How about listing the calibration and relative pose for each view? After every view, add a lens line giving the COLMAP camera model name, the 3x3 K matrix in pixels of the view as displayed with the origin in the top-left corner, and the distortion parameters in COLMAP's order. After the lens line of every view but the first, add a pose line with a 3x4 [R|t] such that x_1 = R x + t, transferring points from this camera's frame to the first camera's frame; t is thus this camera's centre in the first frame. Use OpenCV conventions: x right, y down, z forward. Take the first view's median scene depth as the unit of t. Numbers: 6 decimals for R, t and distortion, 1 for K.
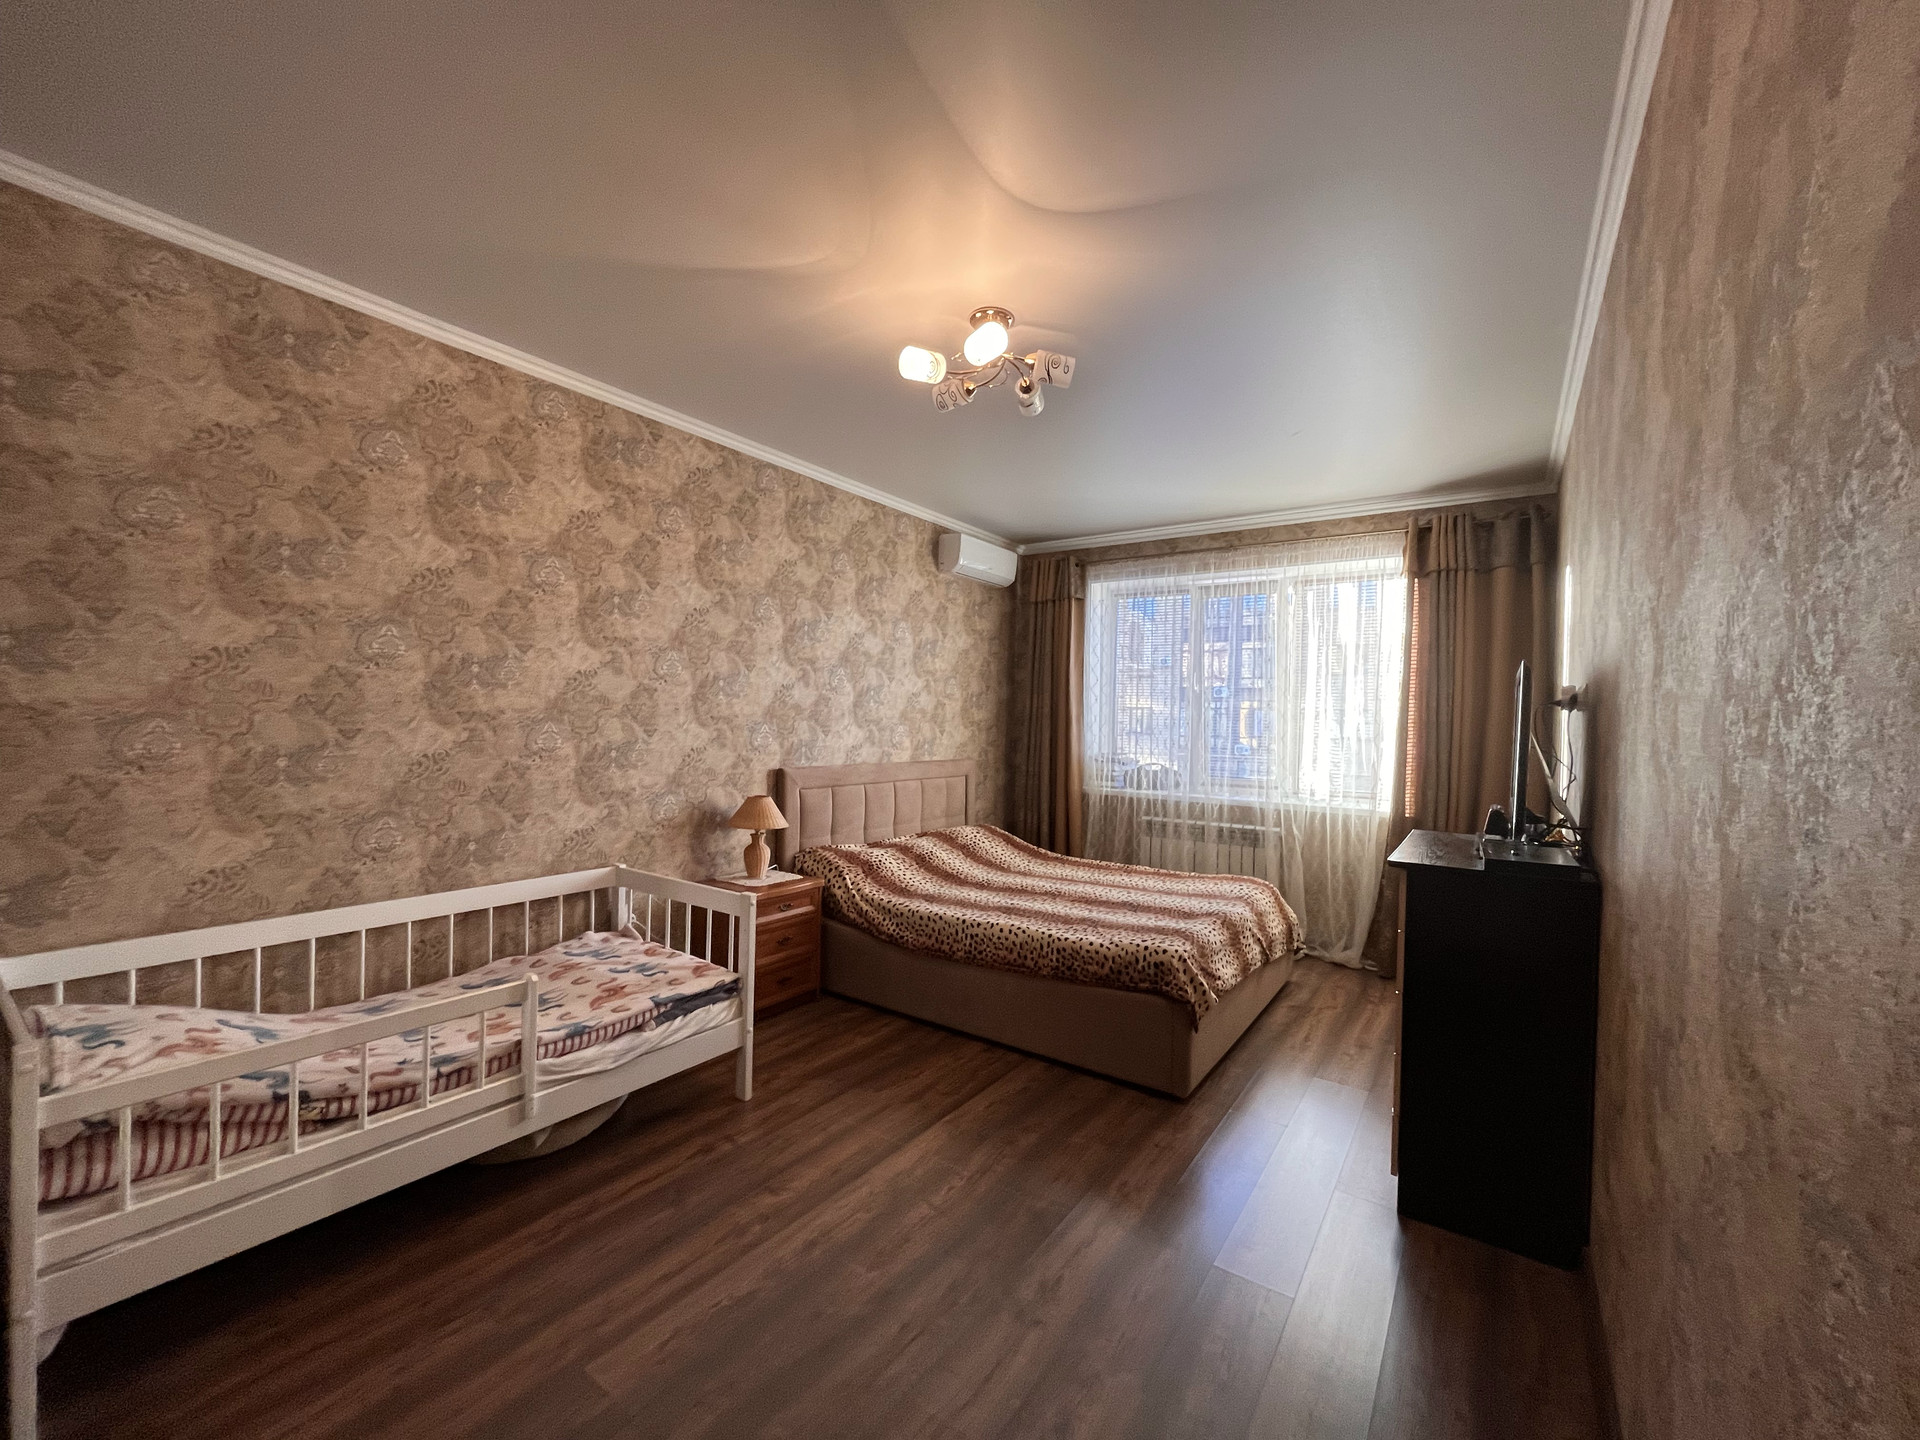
lens RADIAL K [[771.3, 0, 965.8], [0, 771.3, 721.8], [0, 0, 1]] dist [-0.004143, 0.000245]
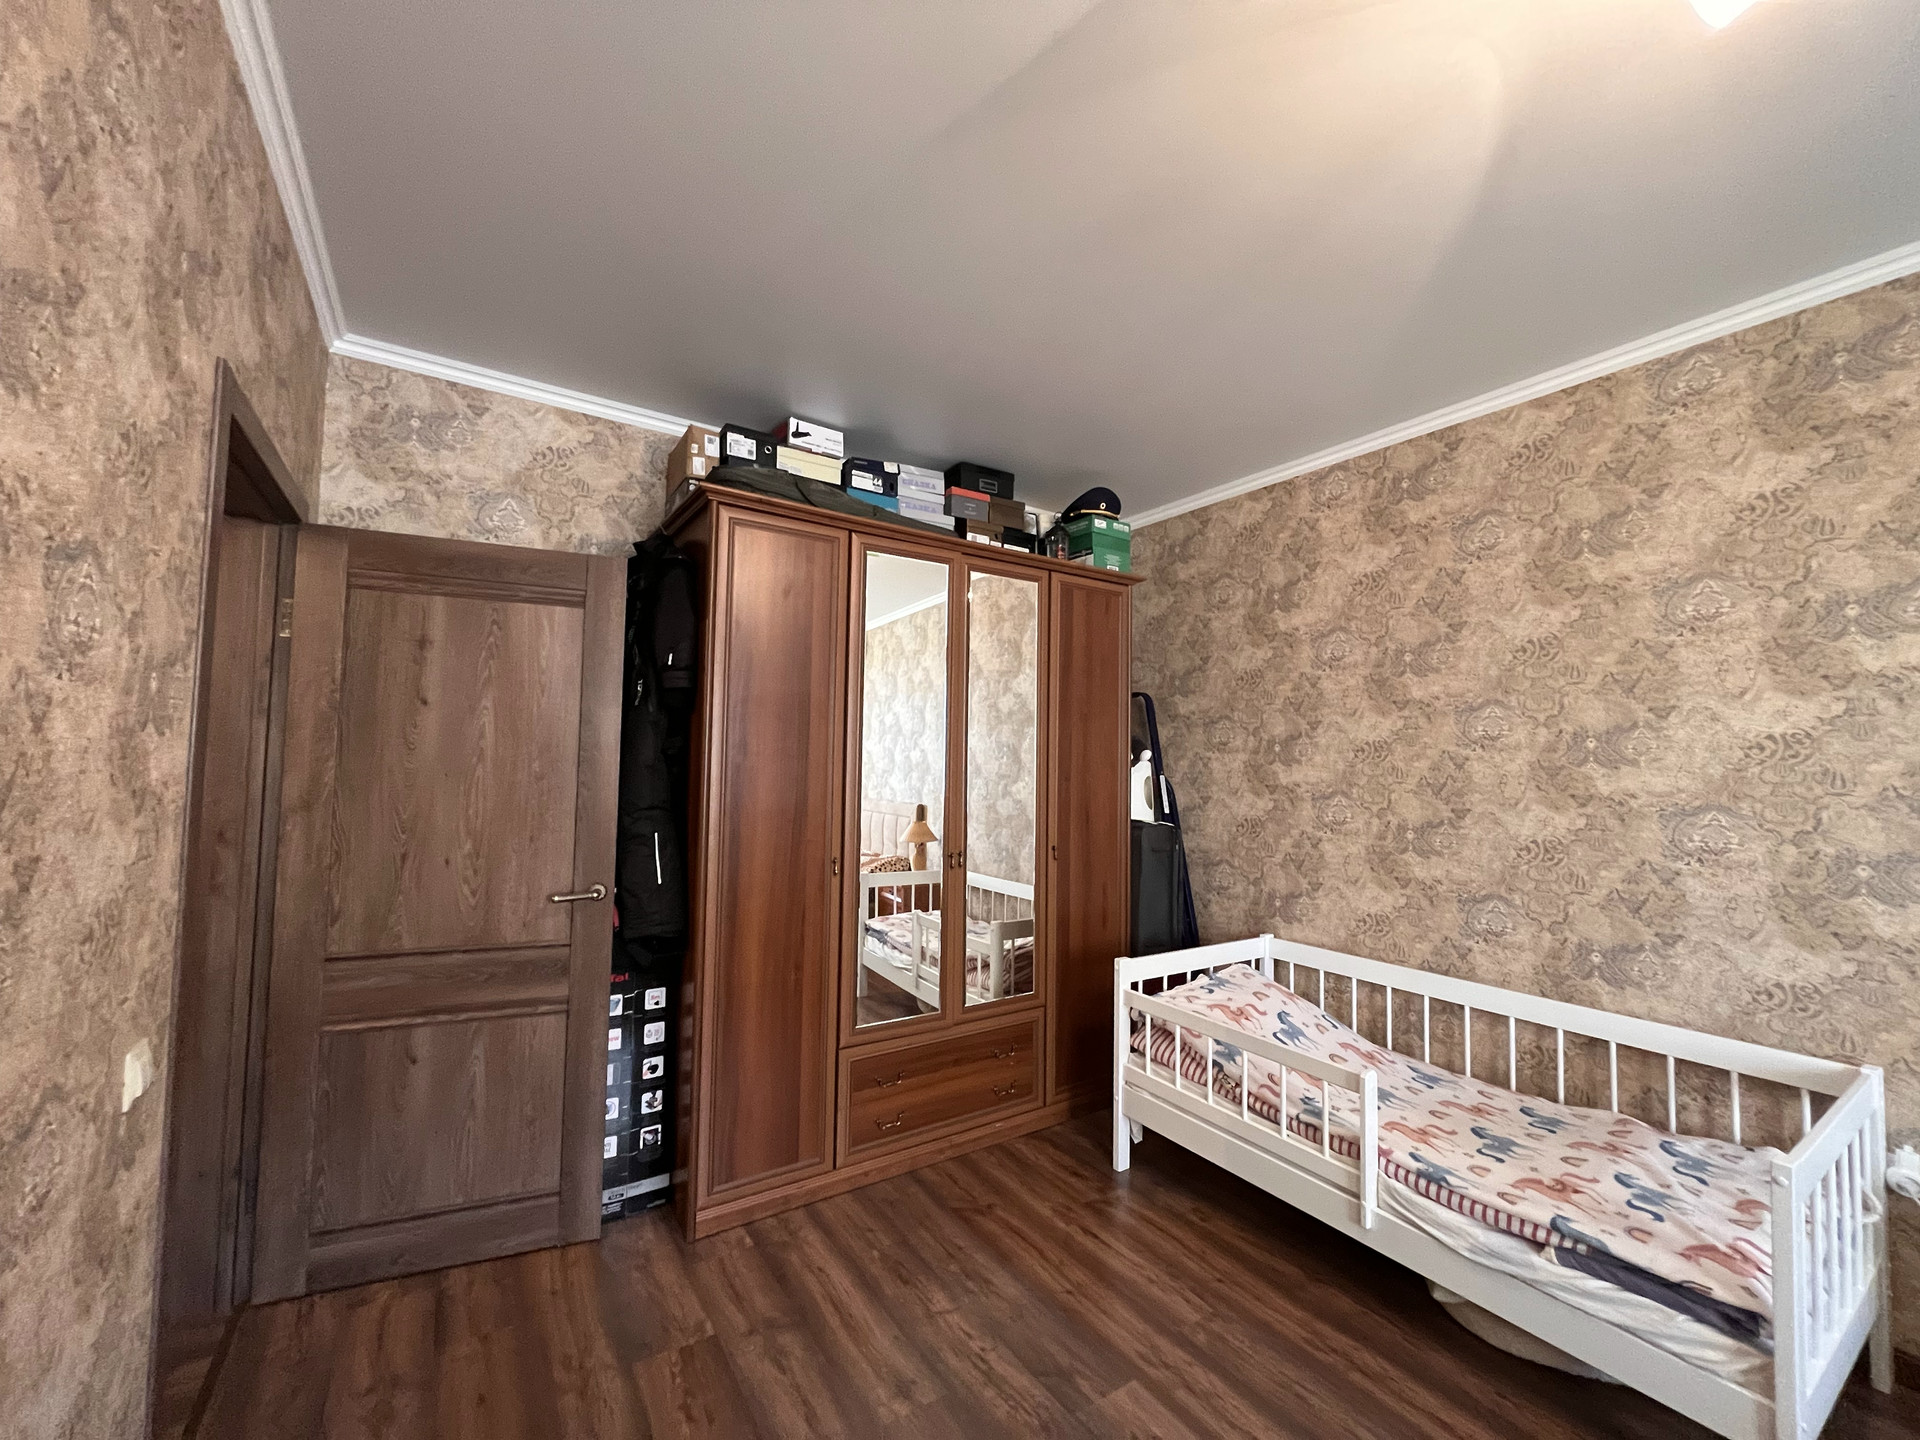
lens RADIAL K [[771.3, 0, 963.4], [0, 771.3, 732.2], [0, 0, 1]] dist [-0.004143, 0.000245]
pose [[-0.378301, -0.078121, -0.922380, 0.441759], [-0.035690, 0.996923, -0.069796, 0.002340], [0.924994, 0.006516, -0.379925, 0.769583]]
